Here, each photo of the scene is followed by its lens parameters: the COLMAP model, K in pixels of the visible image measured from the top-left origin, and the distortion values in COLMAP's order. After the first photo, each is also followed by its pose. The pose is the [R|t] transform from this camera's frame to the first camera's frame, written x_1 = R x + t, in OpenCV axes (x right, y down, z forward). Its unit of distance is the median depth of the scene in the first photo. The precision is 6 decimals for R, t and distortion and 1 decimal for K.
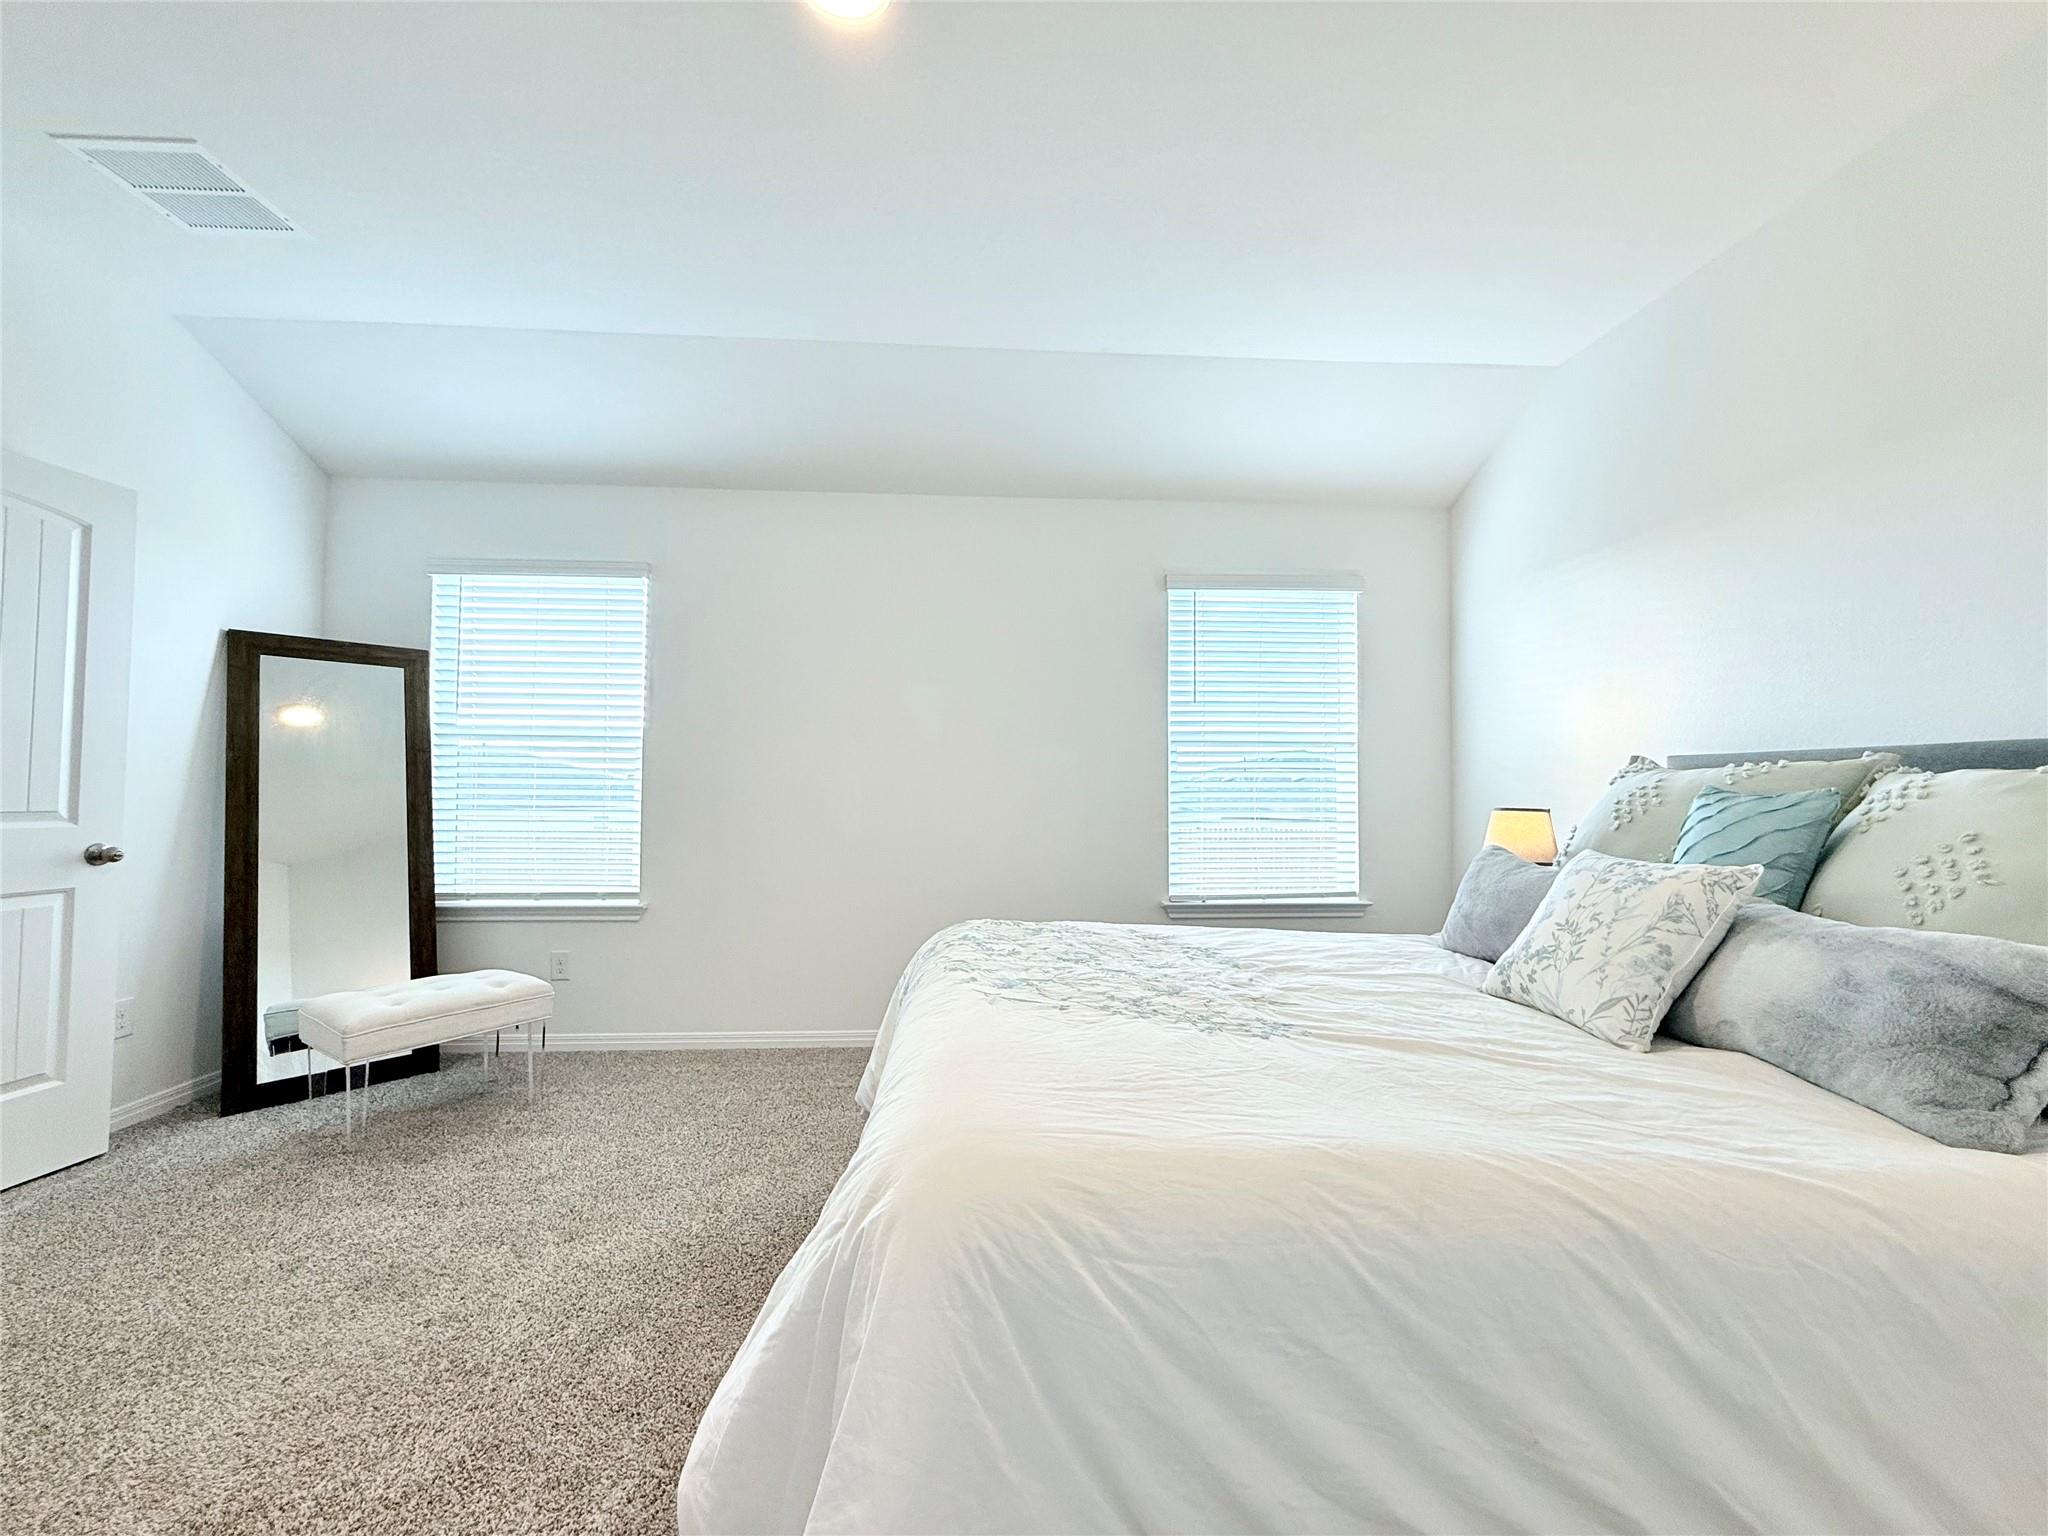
lens RADIAL K [[813.7, 0, 1024.0], [0, 813.7, 768.0], [0, 0, 1]] dist [-0.000172, -0.000380]
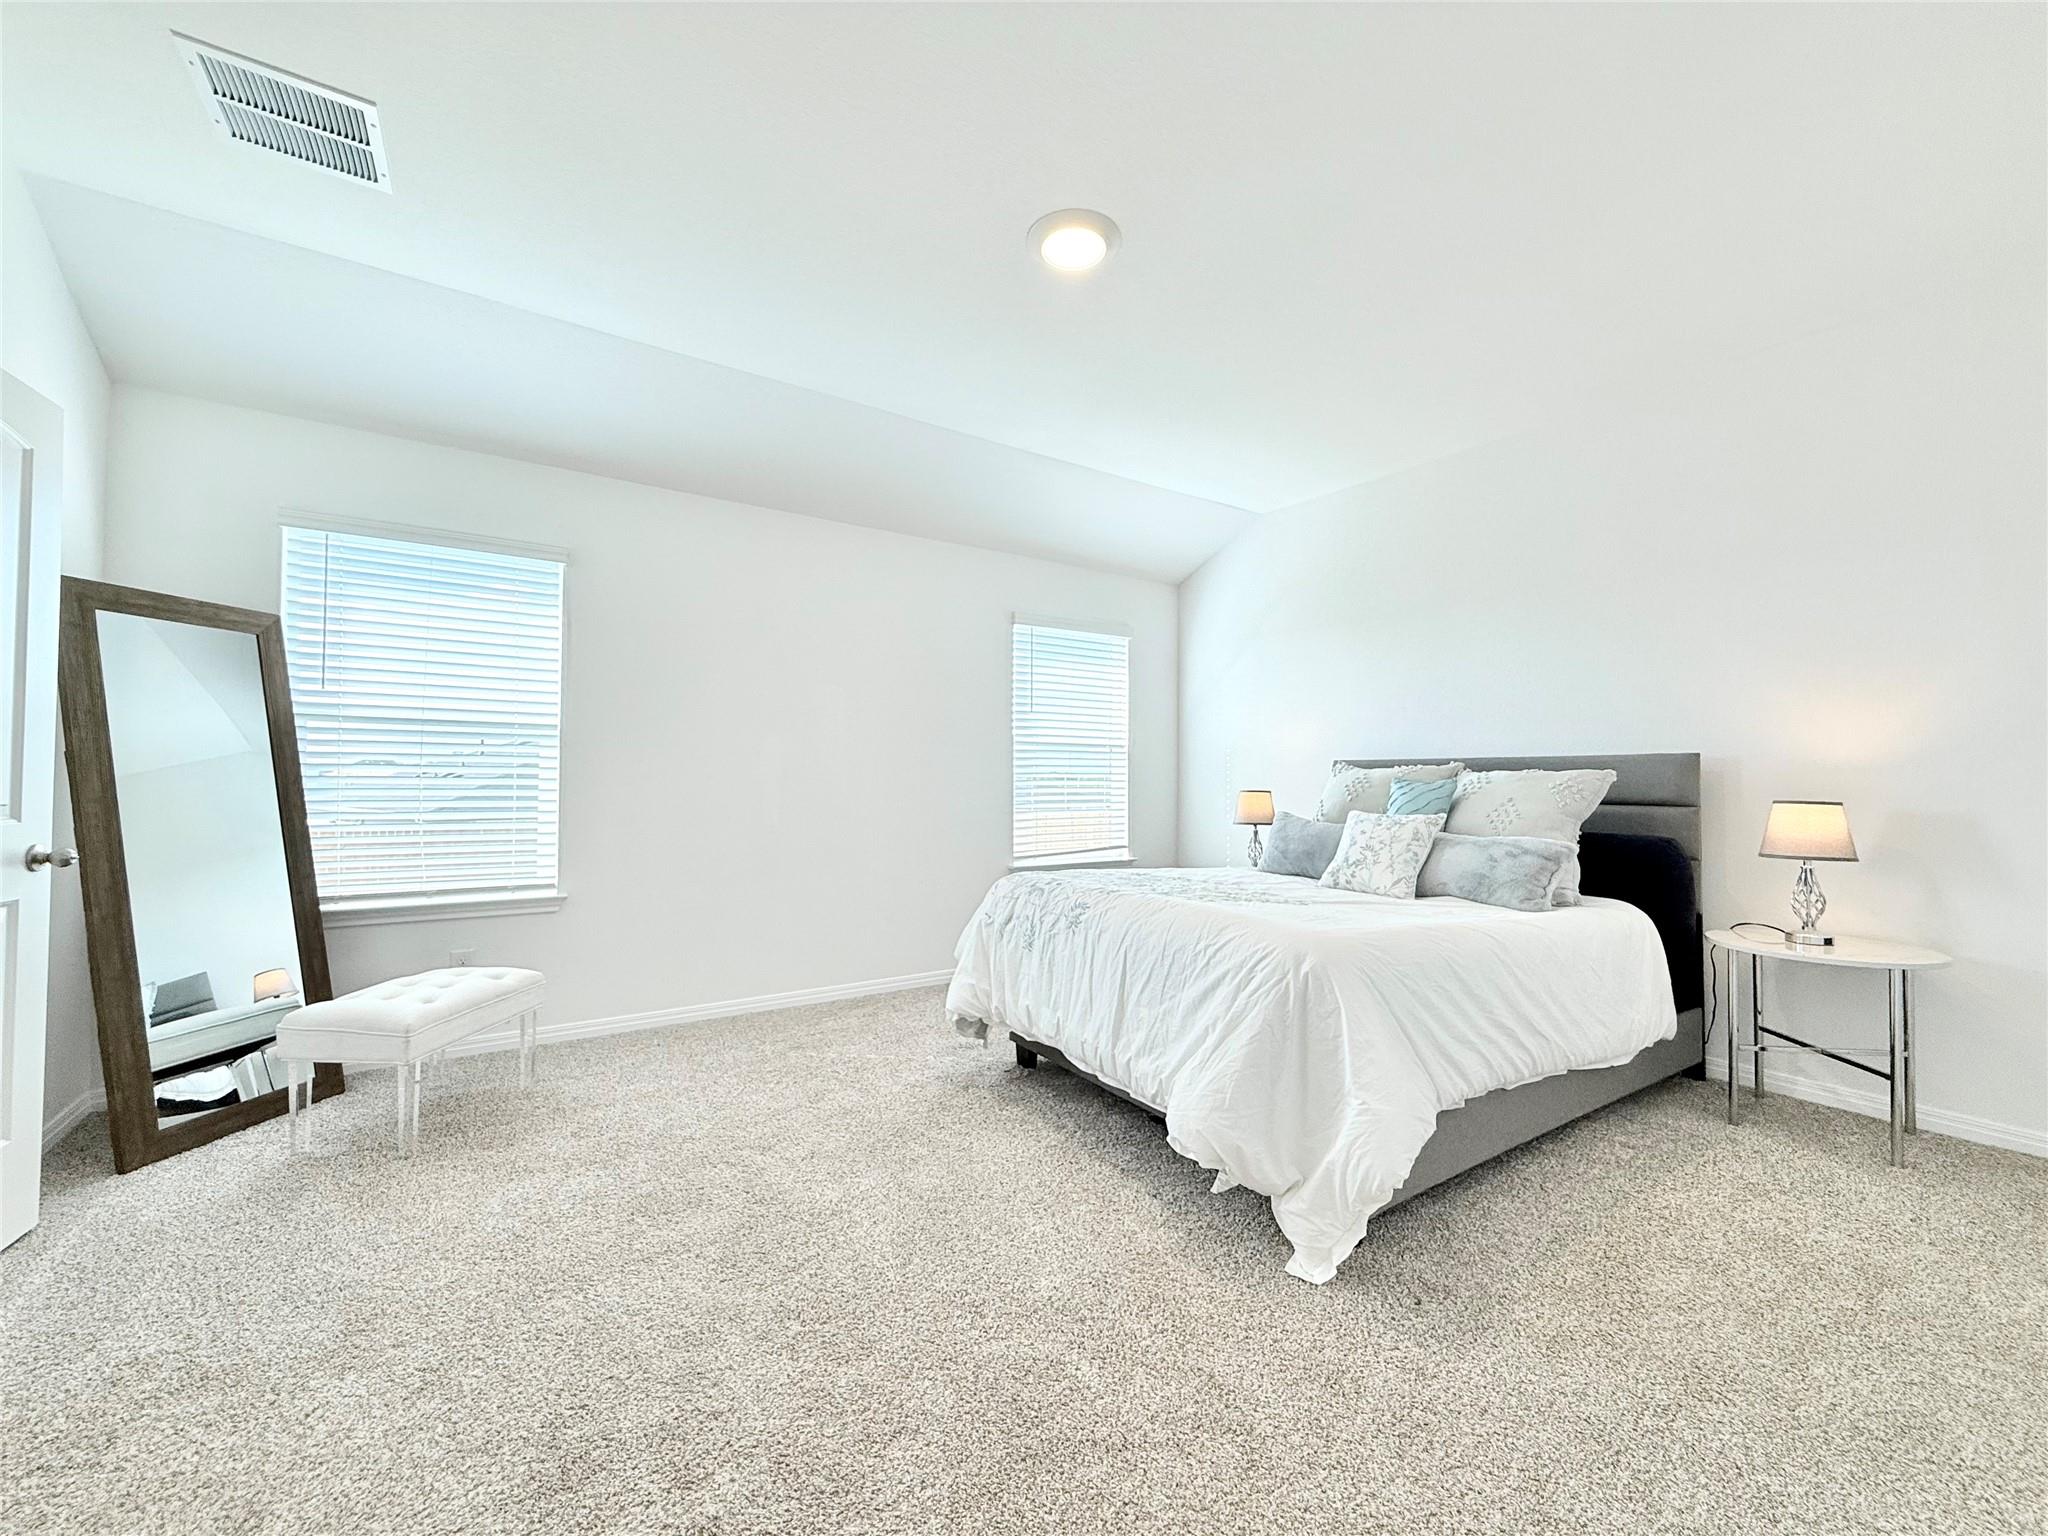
lens RADIAL K [[813.7, 0, 1024.0], [0, 813.7, 768.0], [0, 0, 1]] dist [-0.000172, -0.000380]
pose [[0.863518, 0.007148, 0.504268, -0.587605], [-0.014155, 0.999849, 0.010065, -0.005065], [-0.504120, -0.015829, 0.863488, -0.161384]]
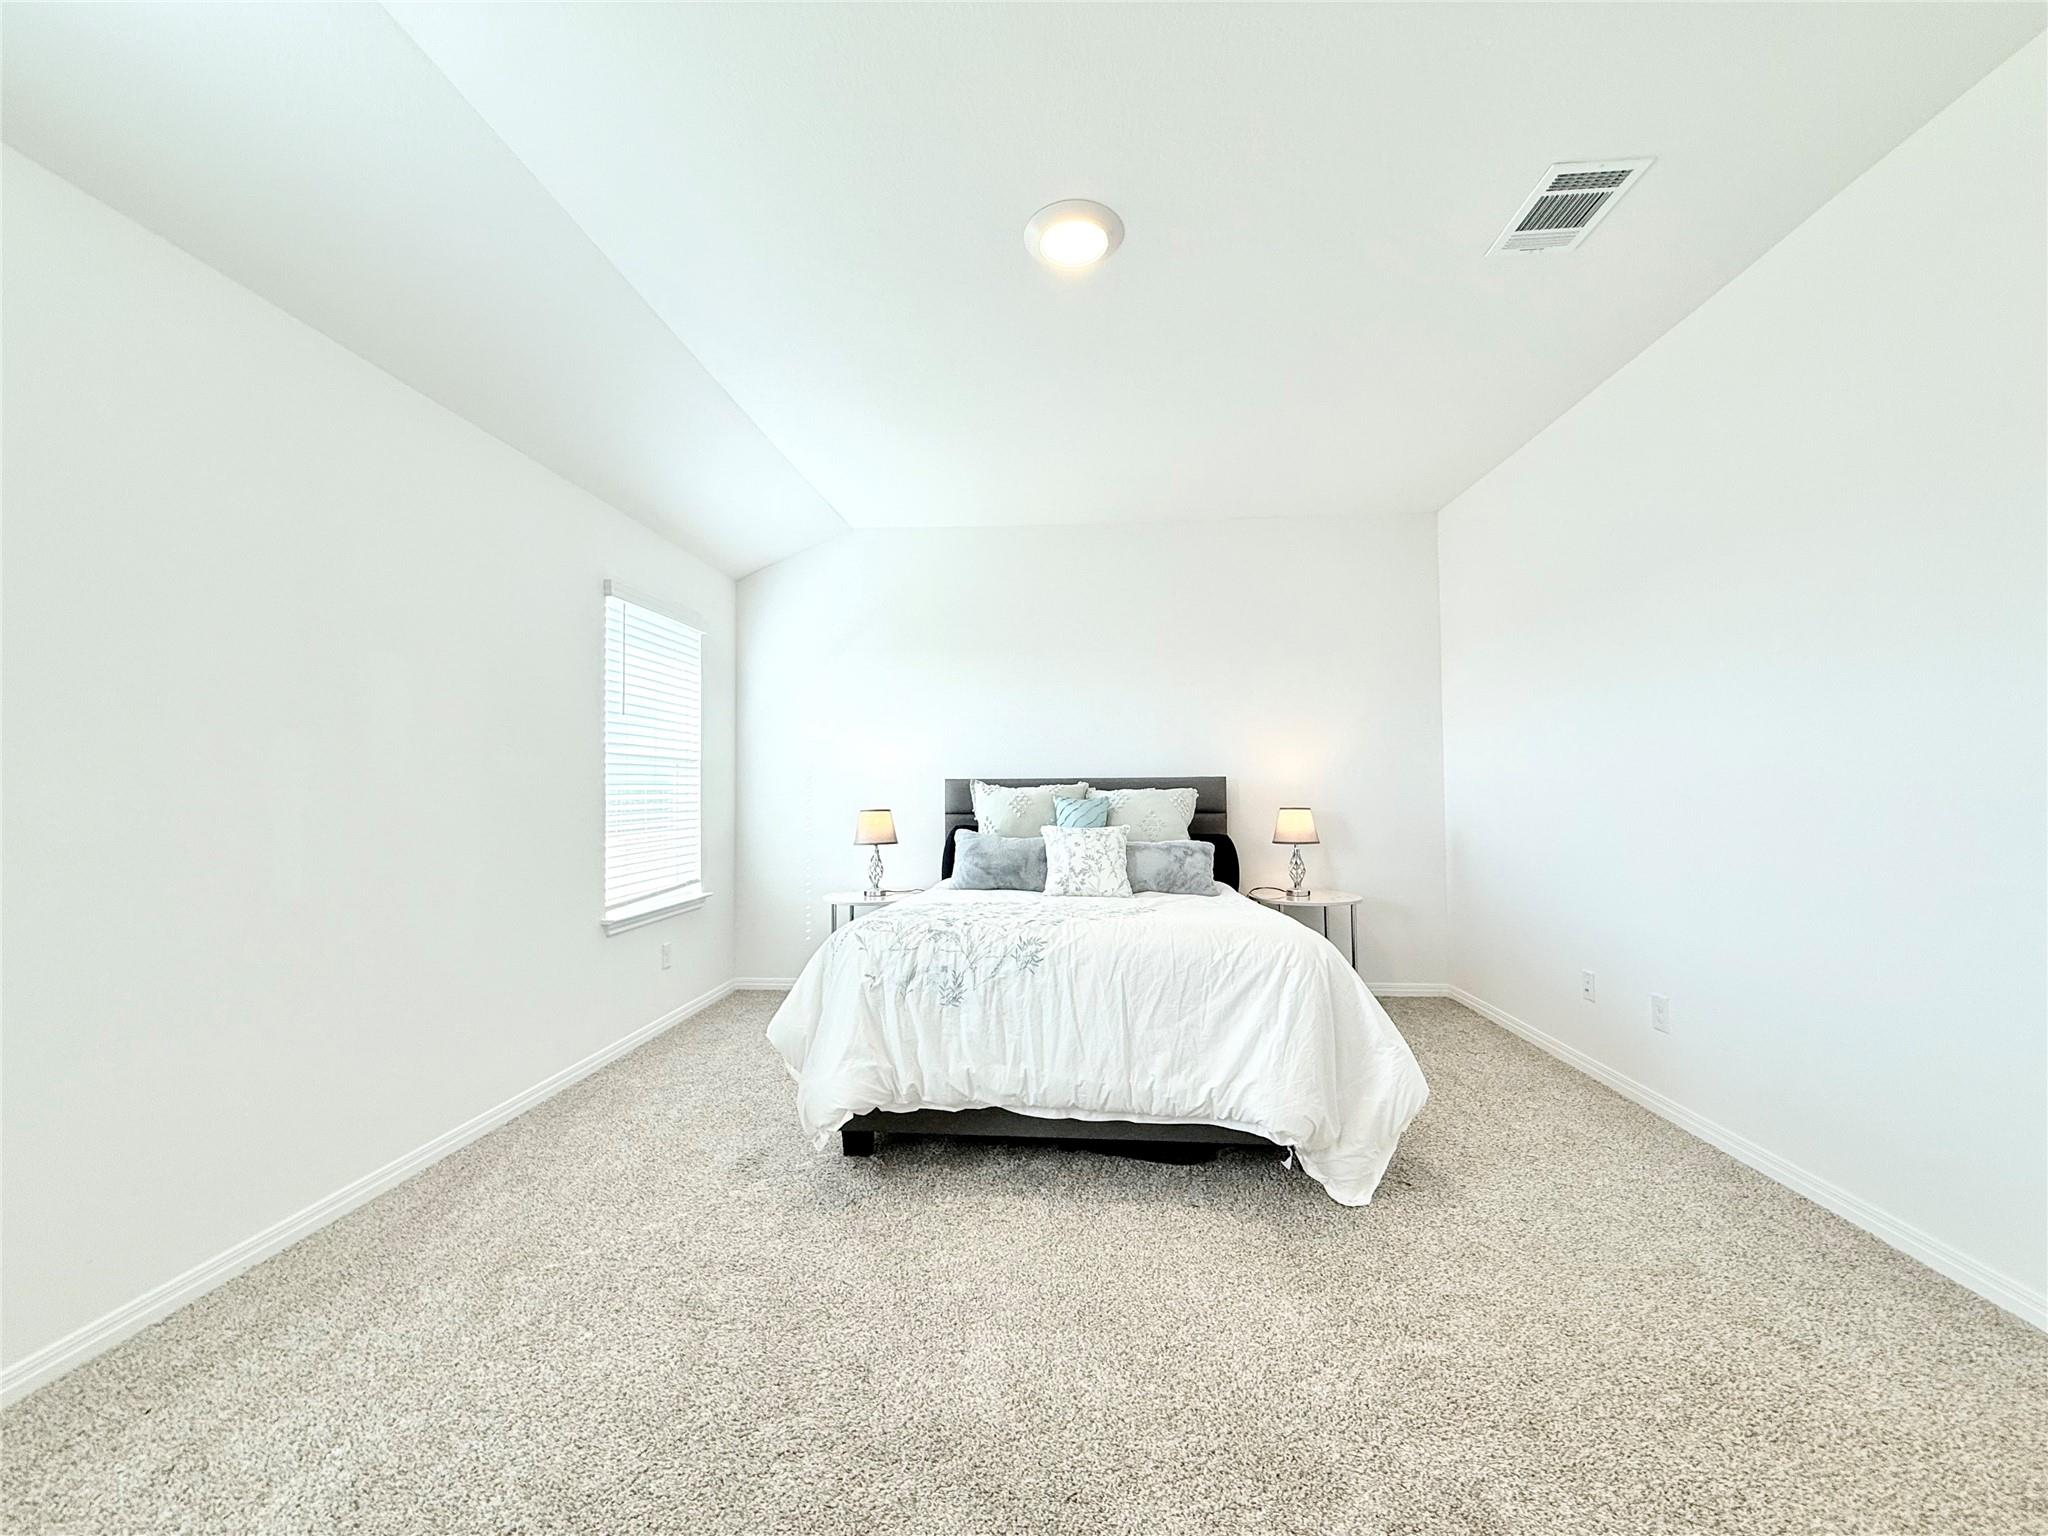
lens RADIAL K [[823.6, 0, 1024.0], [0, 823.6, 768.0], [0, 0, 1]] dist [0.002779, 0.000083]
pose [[0.140256, 0.019979, 0.989914, -0.914448], [-0.017760, 0.999686, -0.017660, -0.007381], [-0.989956, -0.015104, 0.140567, 0.473454]]
